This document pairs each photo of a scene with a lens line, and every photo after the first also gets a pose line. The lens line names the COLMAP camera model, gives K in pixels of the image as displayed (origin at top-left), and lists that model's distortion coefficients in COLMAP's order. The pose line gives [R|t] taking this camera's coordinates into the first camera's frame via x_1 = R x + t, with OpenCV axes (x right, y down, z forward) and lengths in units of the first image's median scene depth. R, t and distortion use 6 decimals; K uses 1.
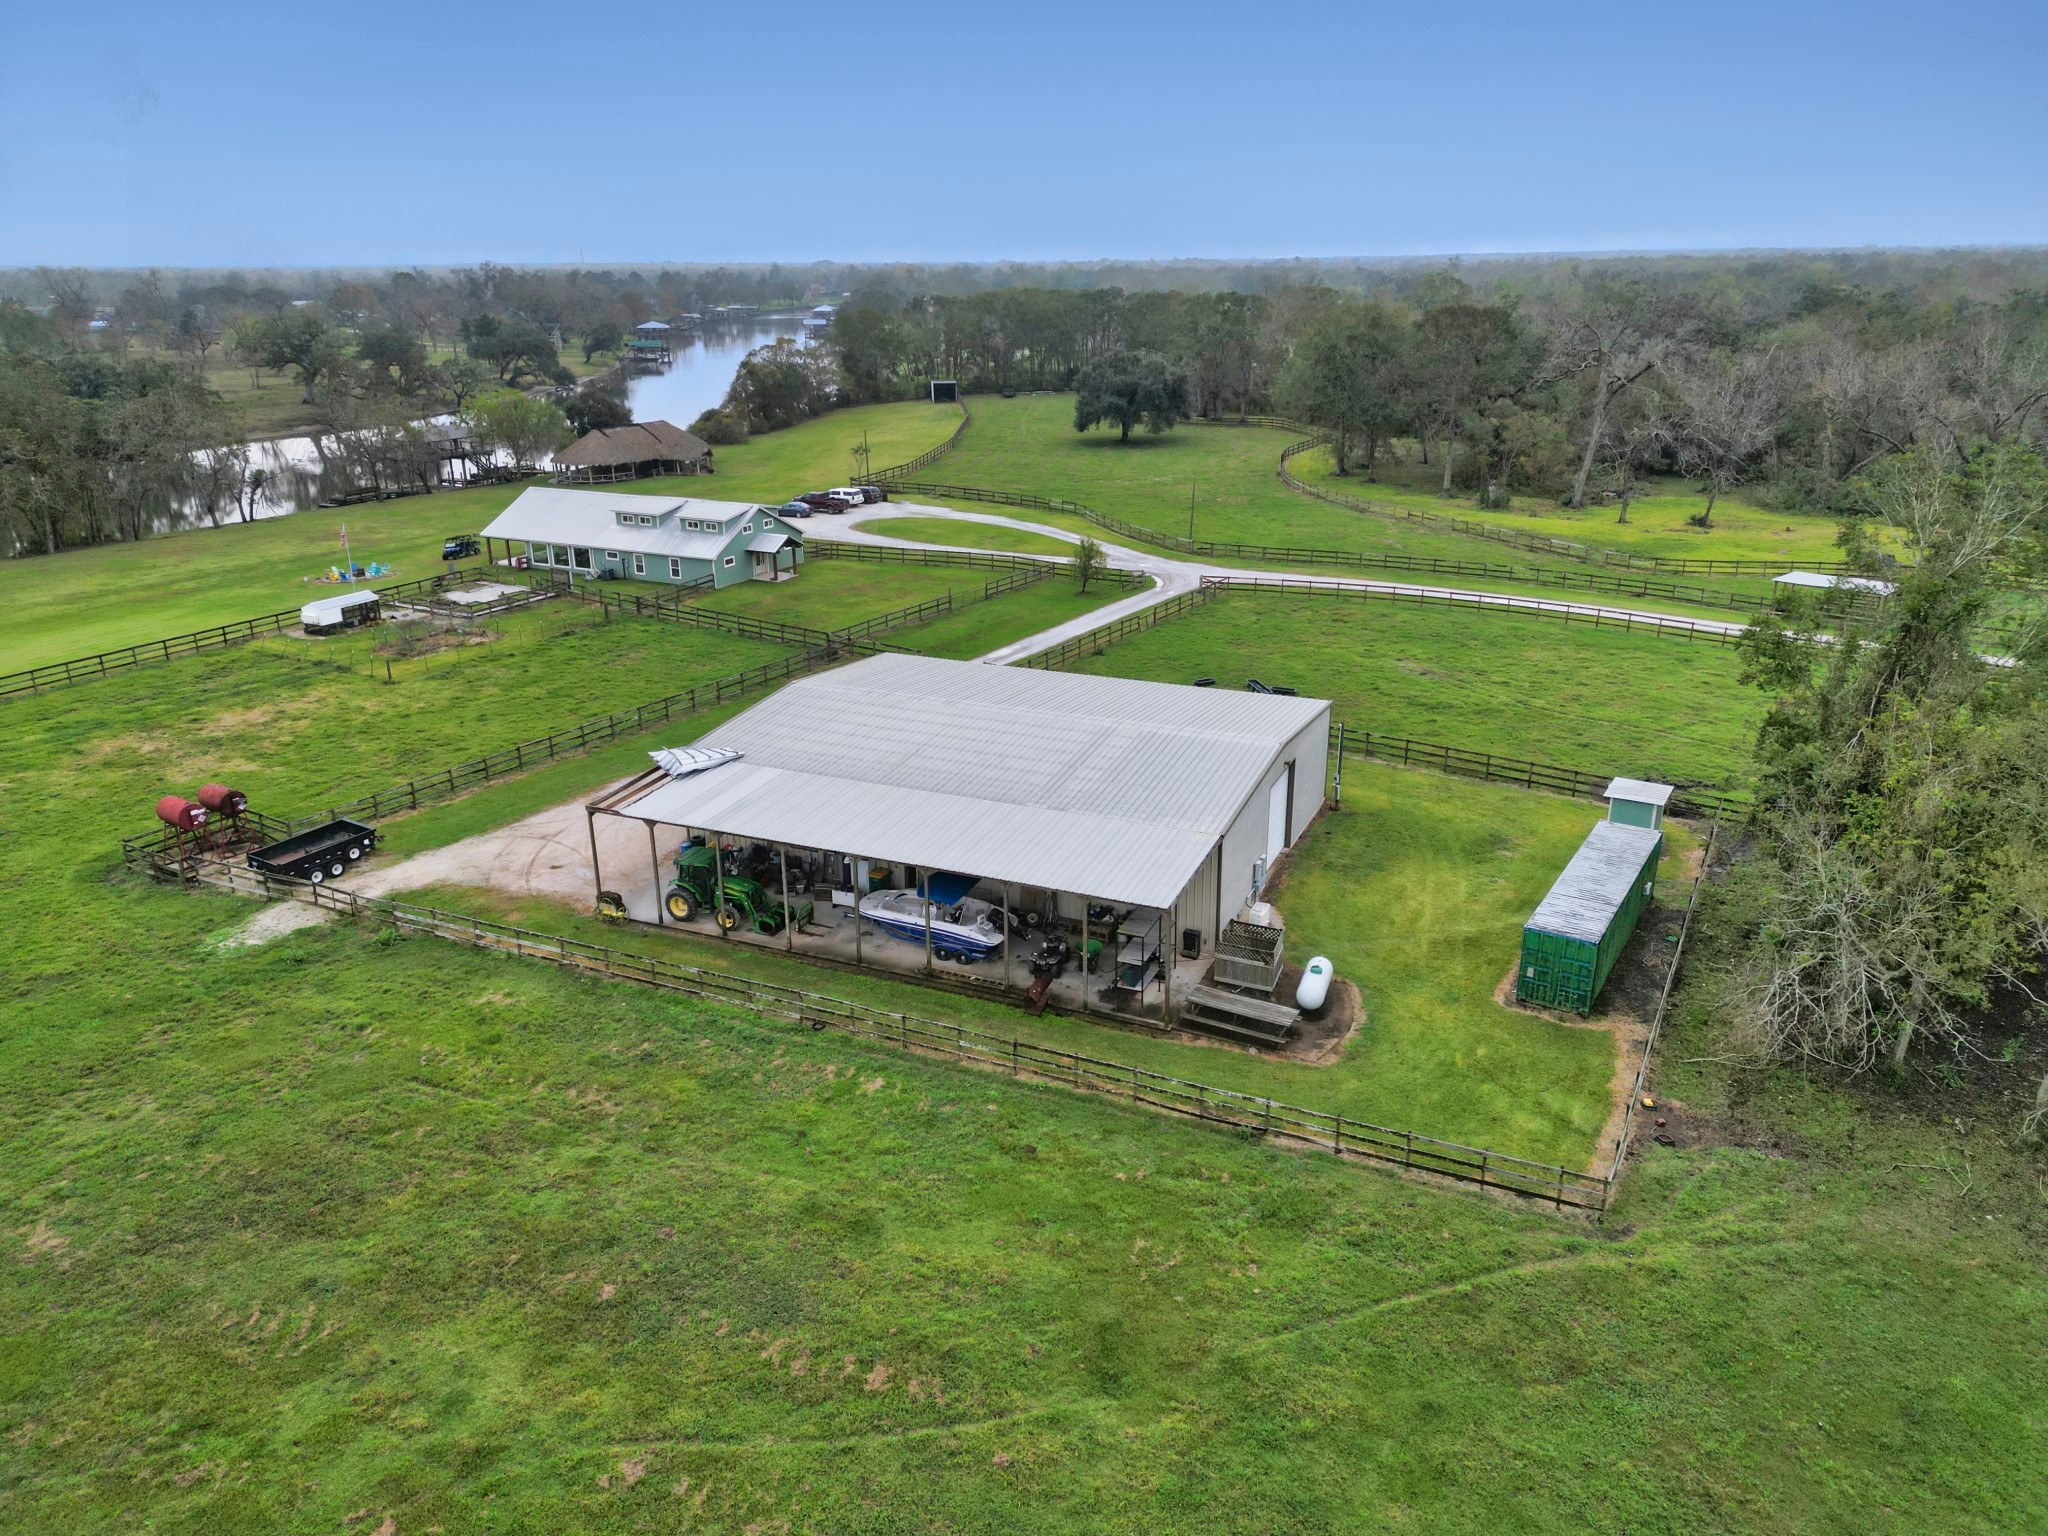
lens RADIAL K [[1443.4, 0, 1006.6], [0, 1443.4, 765.3], [0, 0, 1]] dist [0.059239, -0.033210]
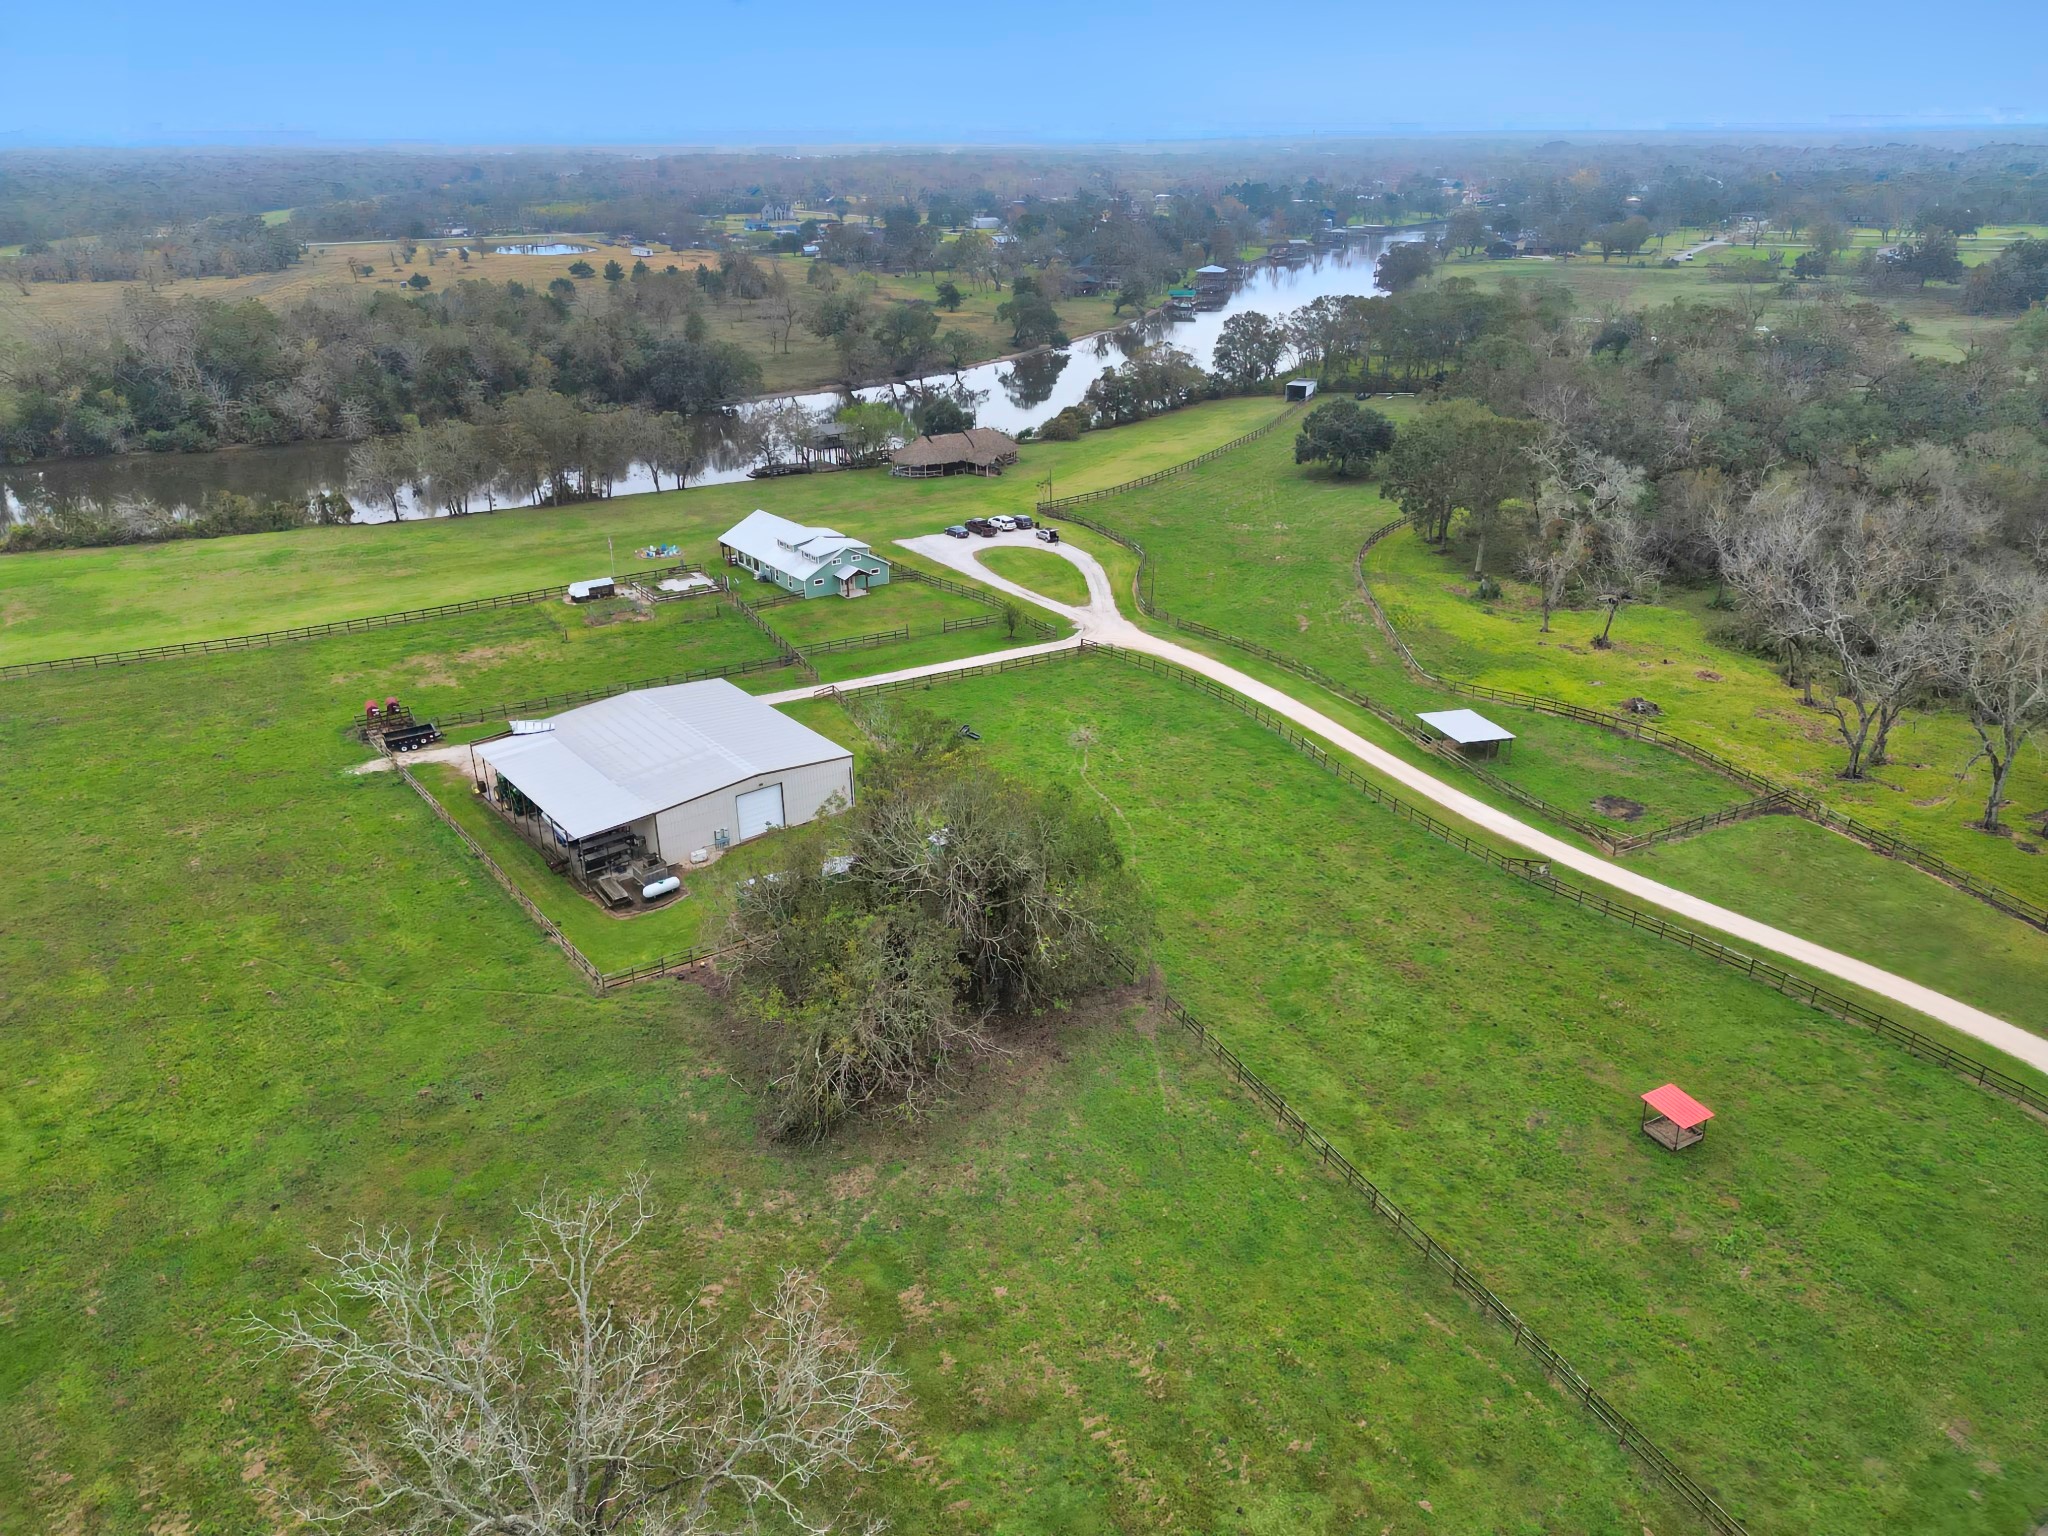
lens RADIAL K [[1443.4, 0, 1006.6], [0, 1443.4, 765.3], [0, 0, 1]] dist [0.059239, -0.033210]
pose [[0.883030, 0.191384, -0.428520, 0.677011], [-0.155098, 0.980775, 0.118428, -0.159099], [0.442947, -0.038113, 0.895737, -0.307571]]
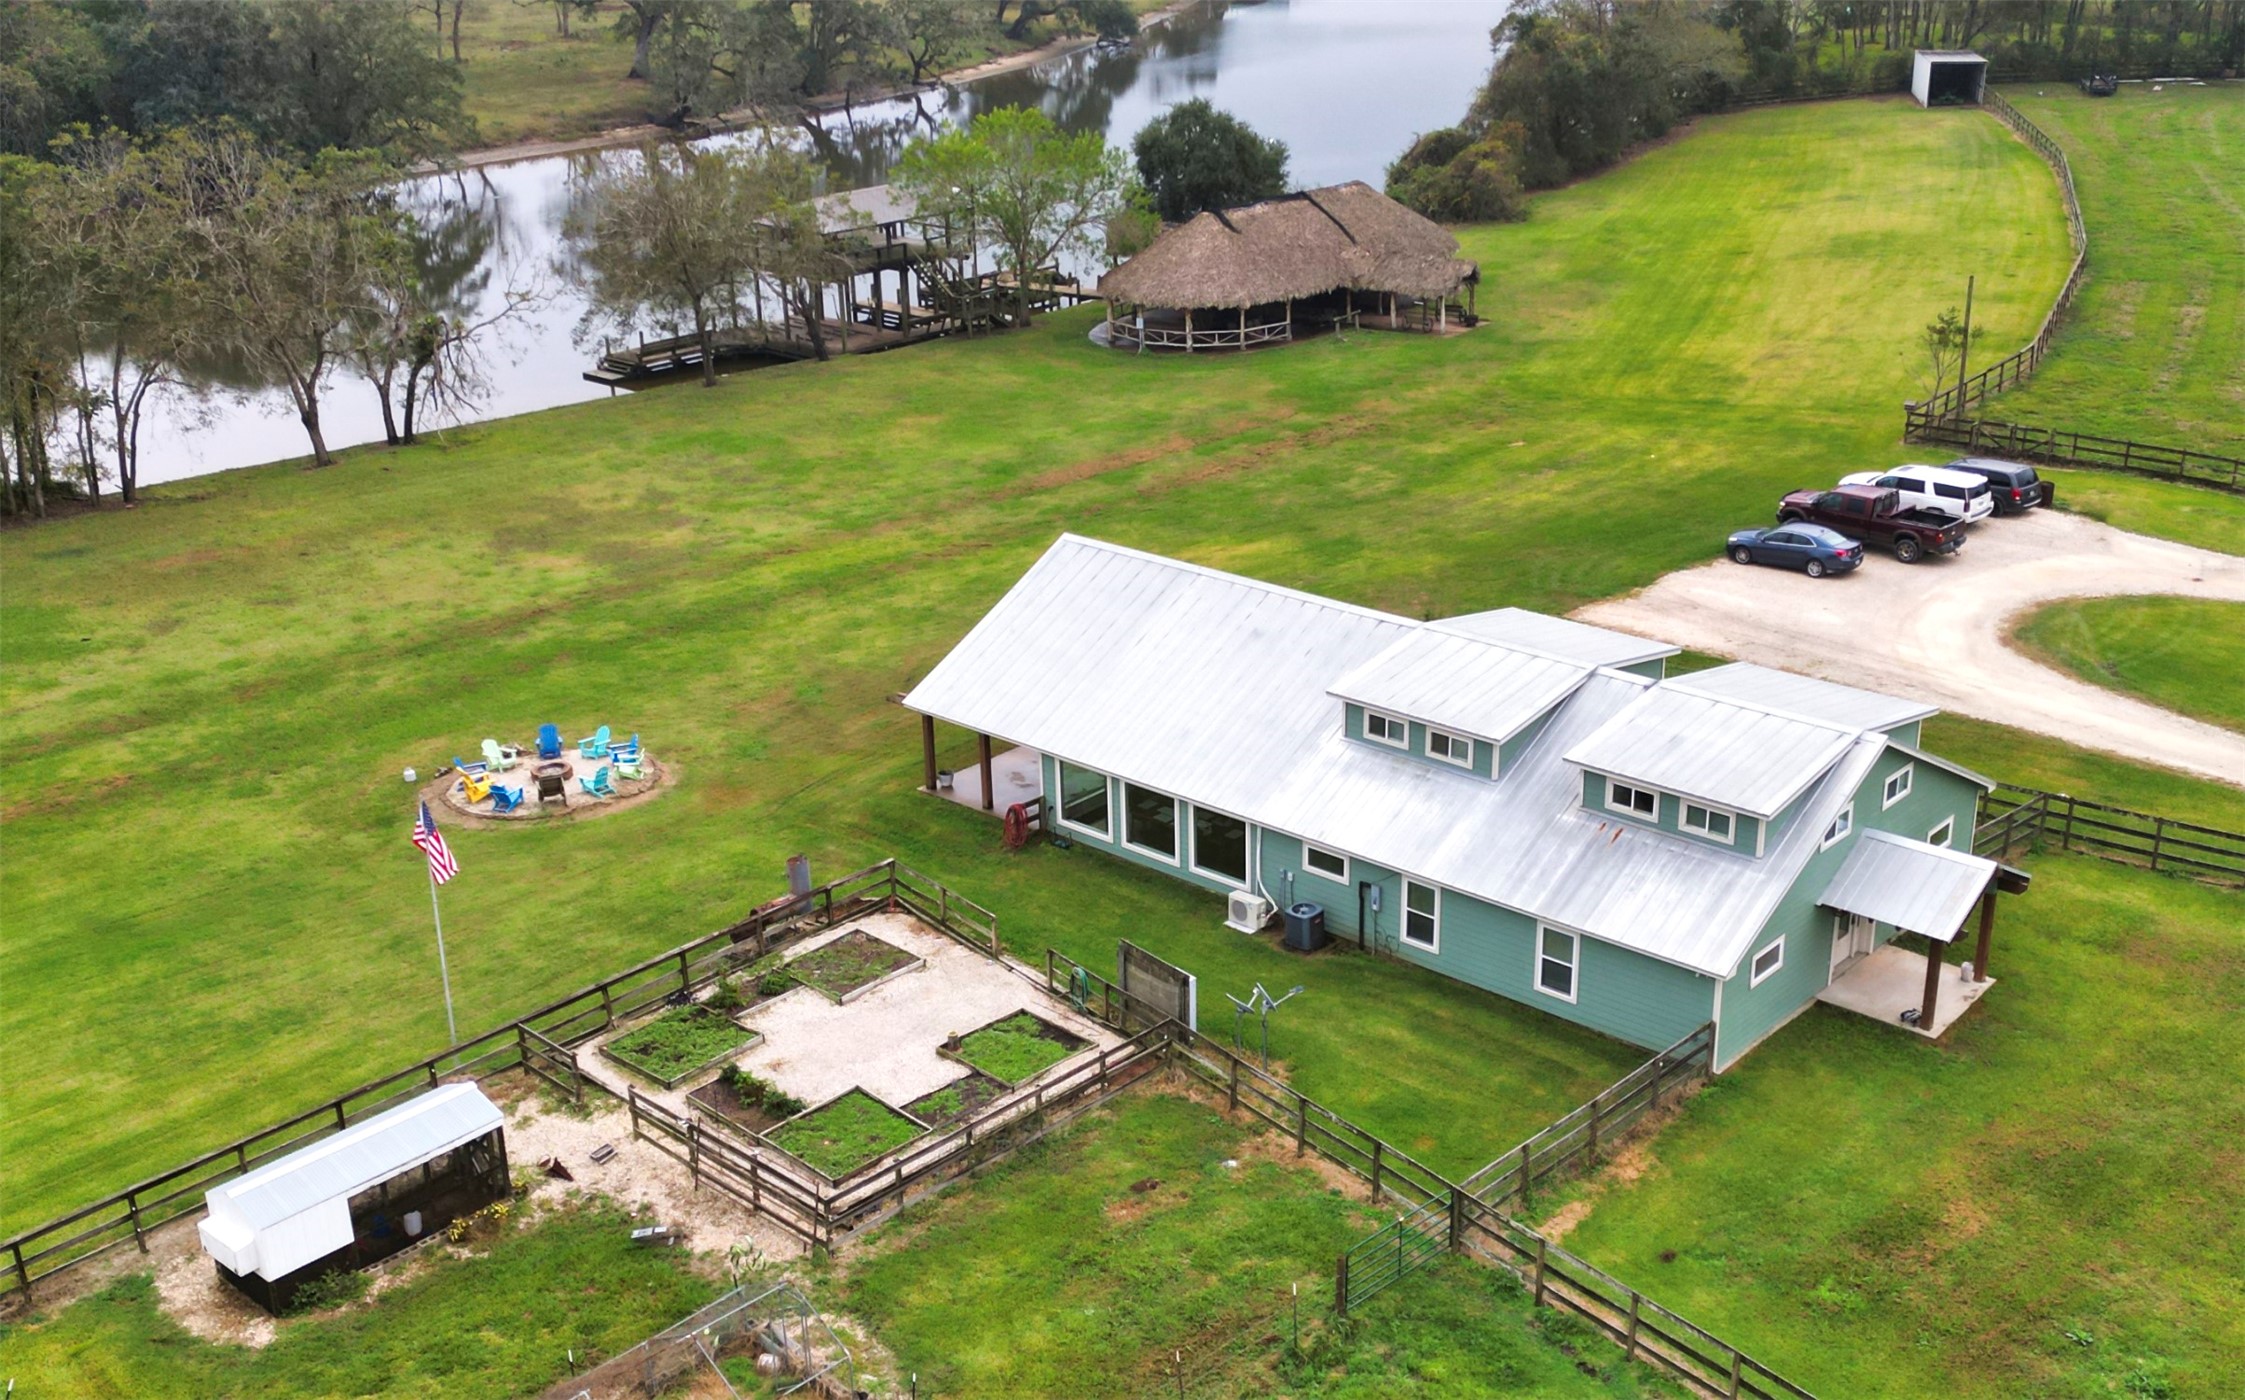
lens RADIAL K [[2296.1, 0, 1196.7], [0, 2296.1, 773.0], [0, 0, 1]] dist [0.151130, -0.248533]
pose [[0.970578, 0.092571, -0.222279, -0.197147], [-0.077038, 0.994005, 0.077583, -0.195128], [0.228129, -0.058176, 0.971891, 0.554502]]
